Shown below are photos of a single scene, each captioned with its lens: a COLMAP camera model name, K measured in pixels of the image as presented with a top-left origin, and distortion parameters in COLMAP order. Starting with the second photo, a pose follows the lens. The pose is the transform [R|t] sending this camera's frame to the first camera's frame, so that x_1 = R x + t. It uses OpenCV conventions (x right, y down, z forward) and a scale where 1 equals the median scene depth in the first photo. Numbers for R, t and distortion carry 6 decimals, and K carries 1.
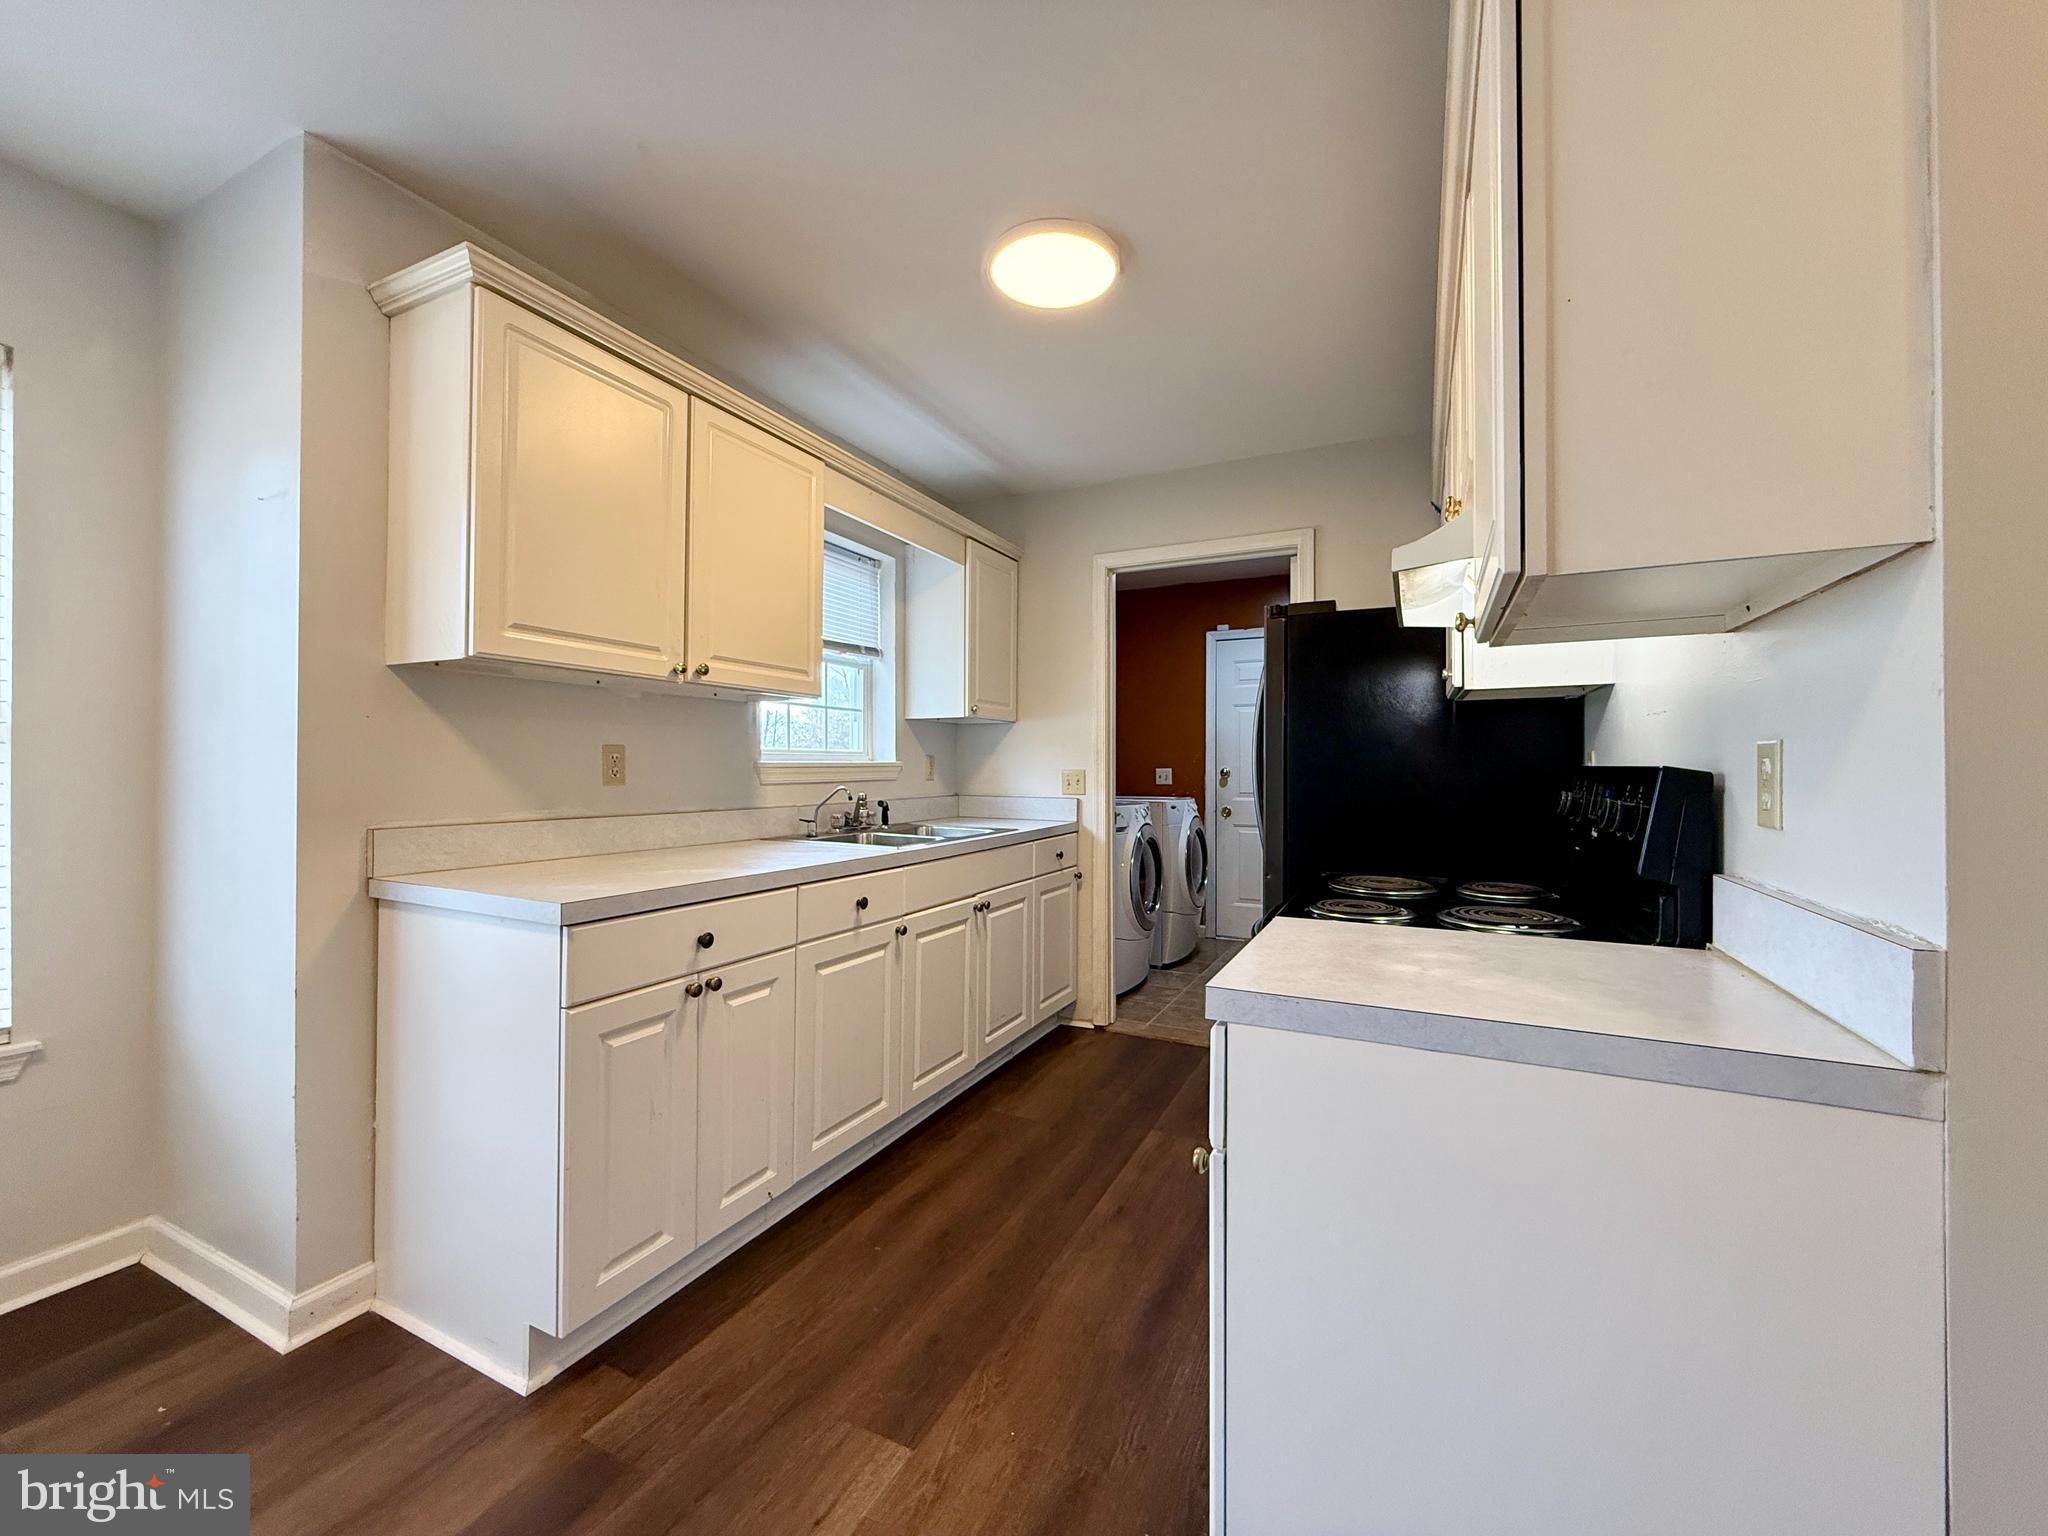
lens RADIAL K [[811.0, 0, 1021.3], [0, 811.0, 766.8], [0, 0, 1]] dist [-0.001705, -0.000143]
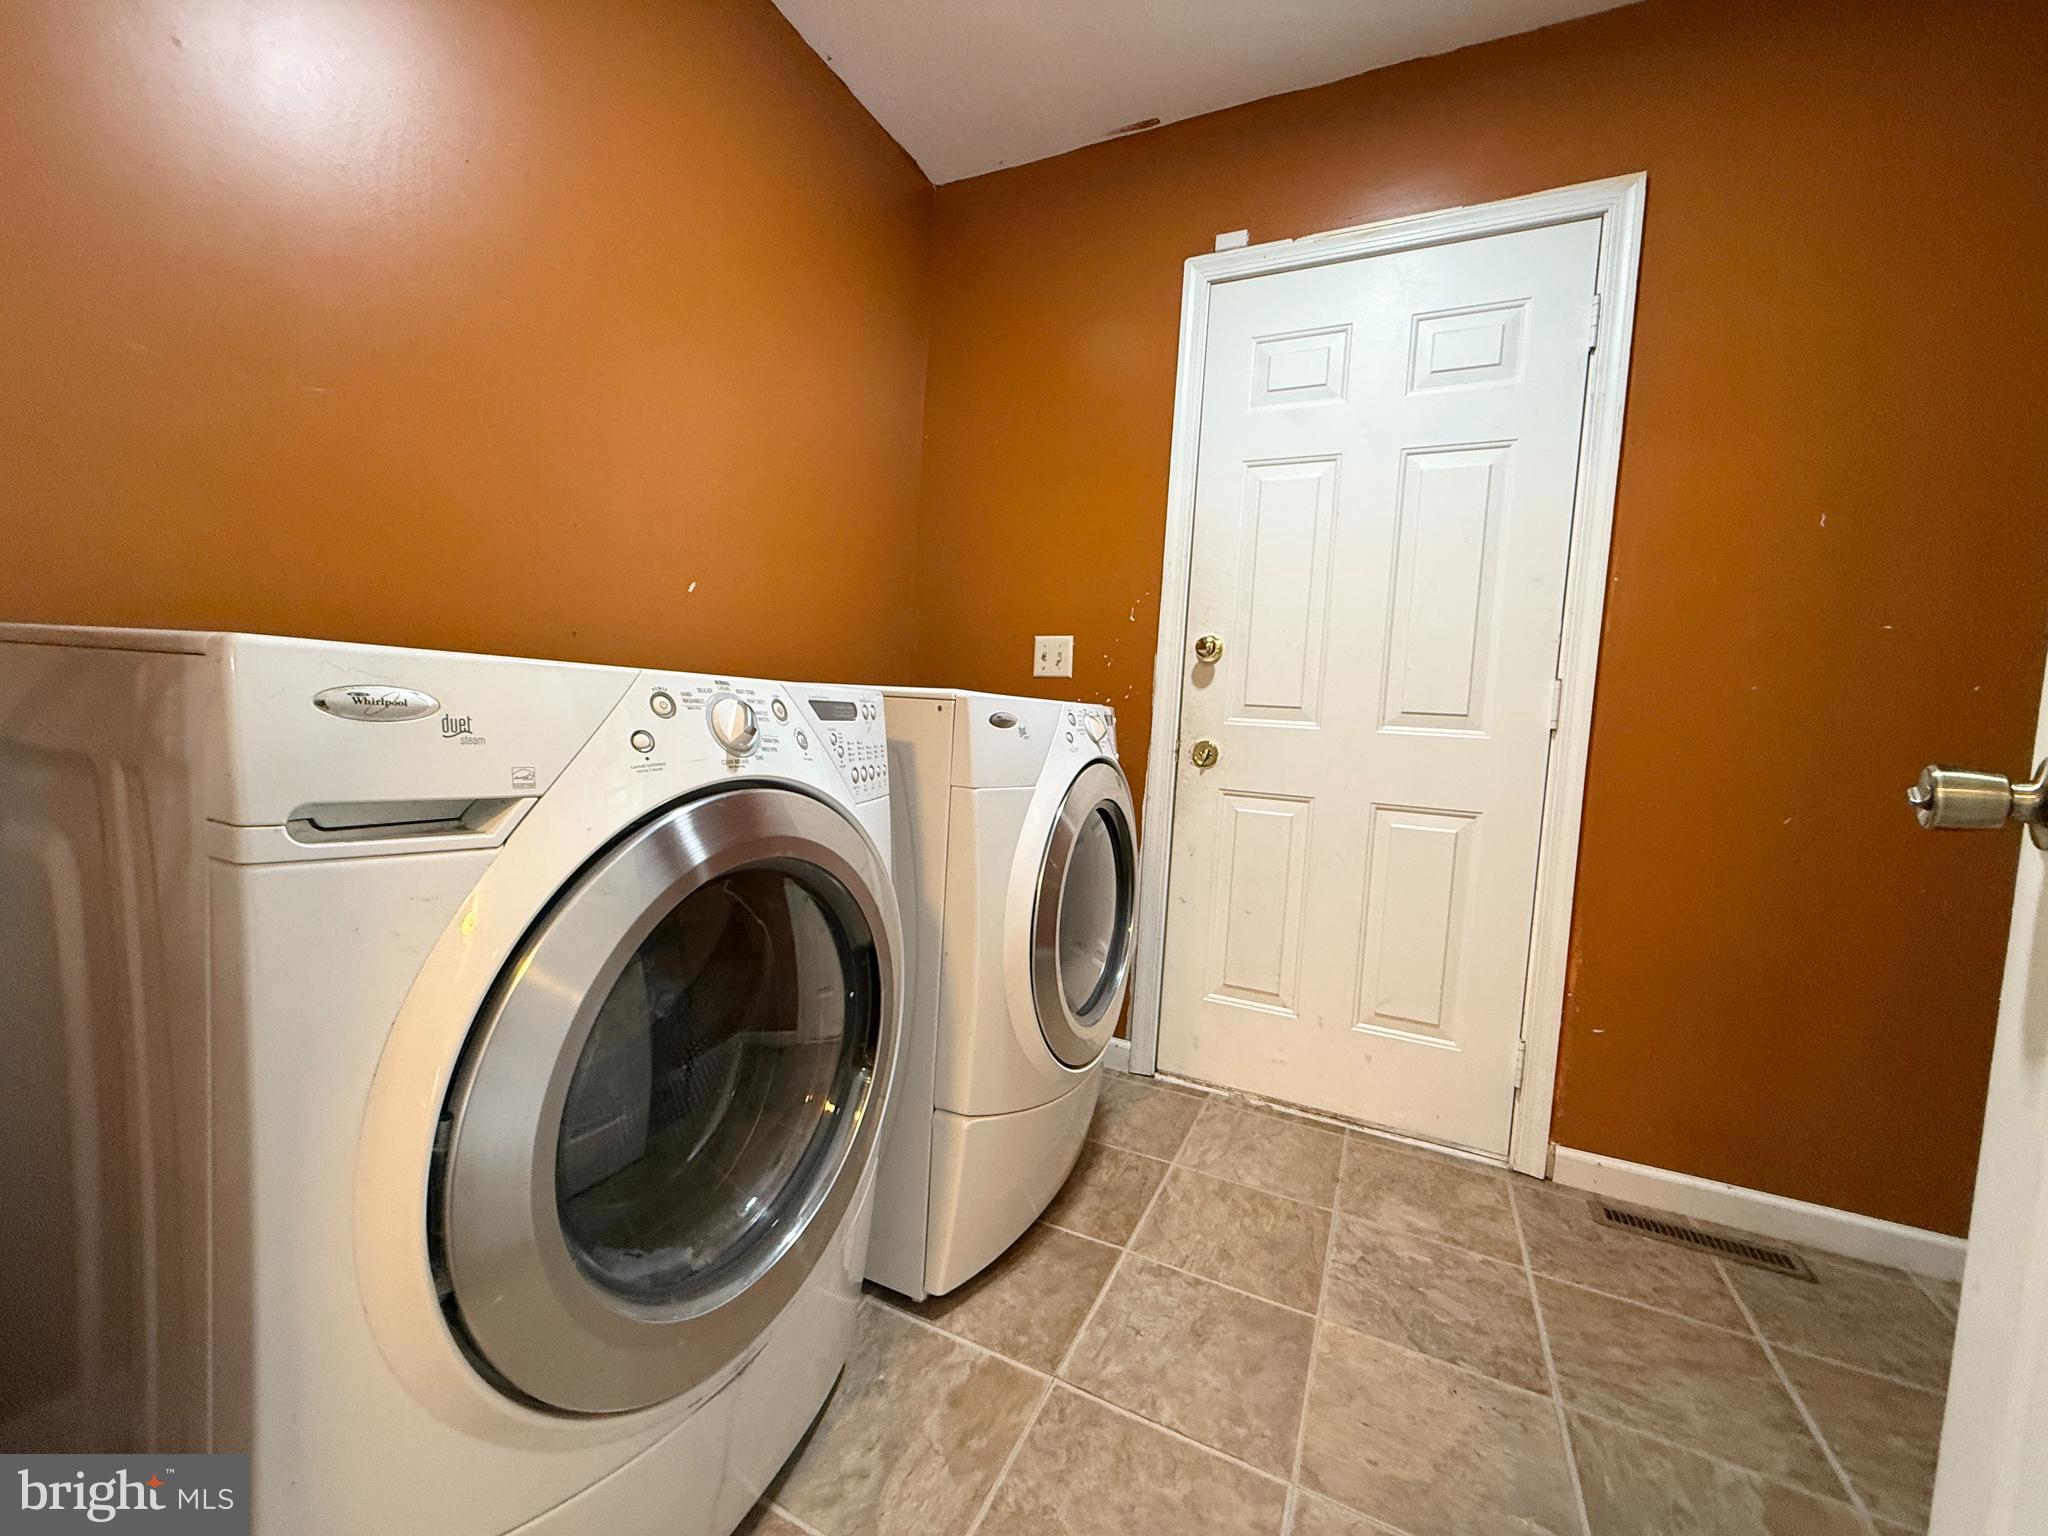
lens RADIAL K [[811.0, 0, 1021.3], [0, 811.0, 766.8], [0, 0, 1]] dist [-0.001705, -0.000143]
pose [[0.998421, 0.053739, 0.016336, 0.275154], [-0.054801, 0.995784, 0.073559, 0.065233], [-0.012314, -0.074338, 0.997157, 1.061510]]
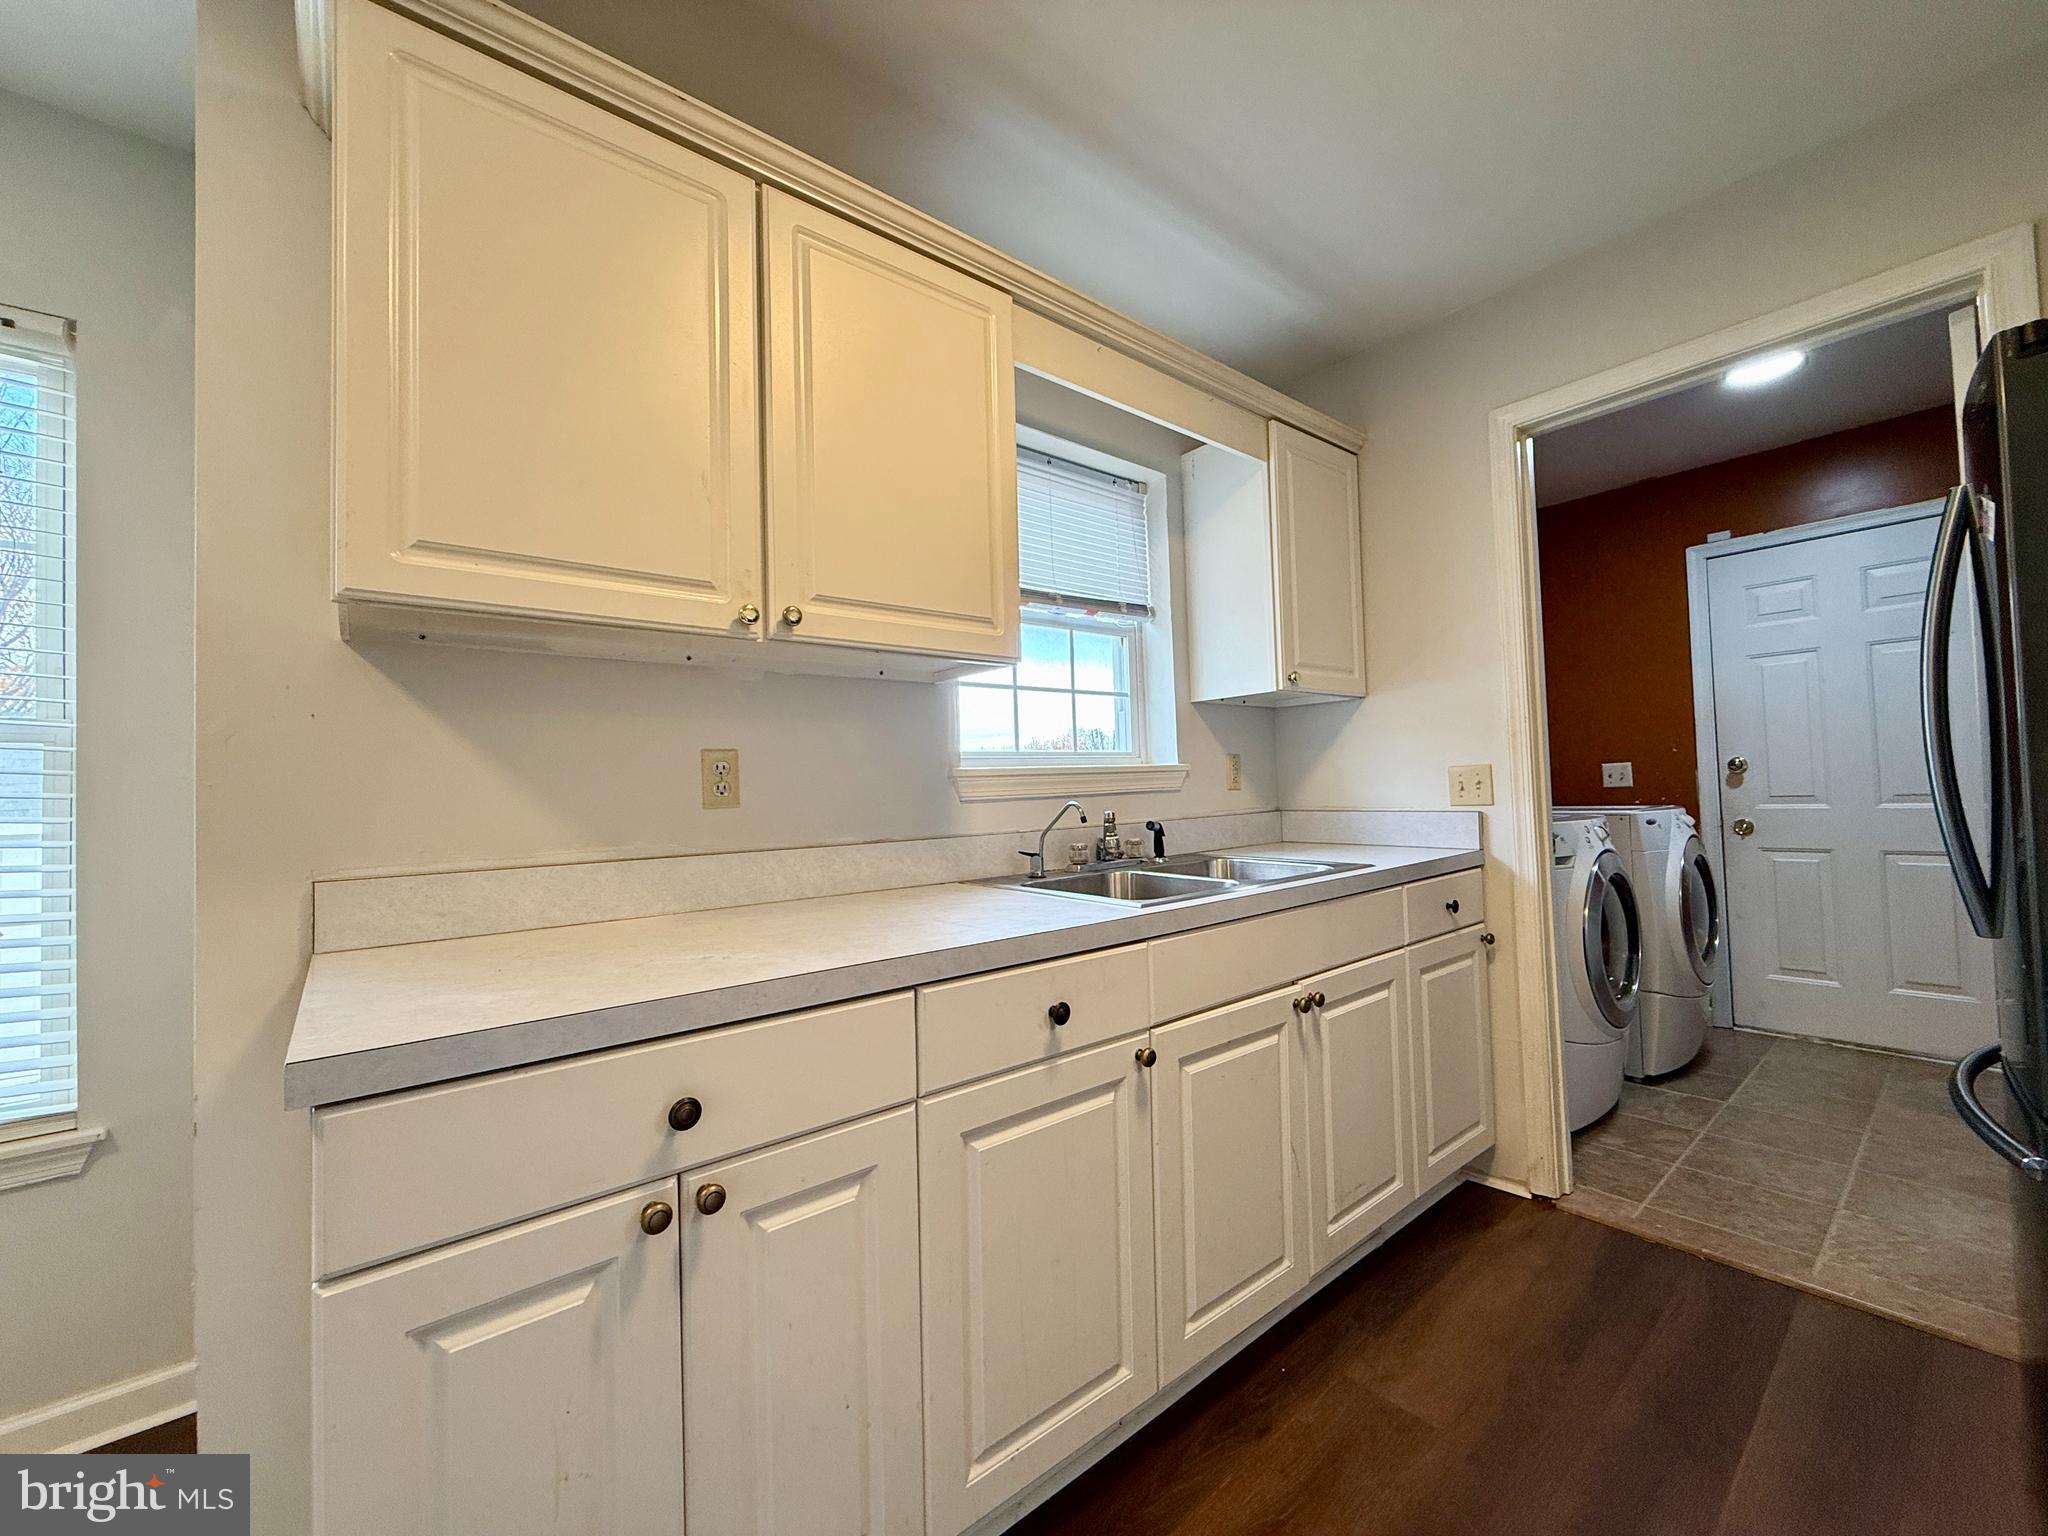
lens RADIAL K [[811.0, 0, 1021.3], [0, 811.0, 766.8], [0, 0, 1]] dist [-0.001705, -0.000143]
pose [[0.910091, -0.044011, -0.412065, 0.008987], [0.035547, 0.998970, -0.028186, 0.011493], [0.412881, 0.011004, 0.910719, 0.338088]]
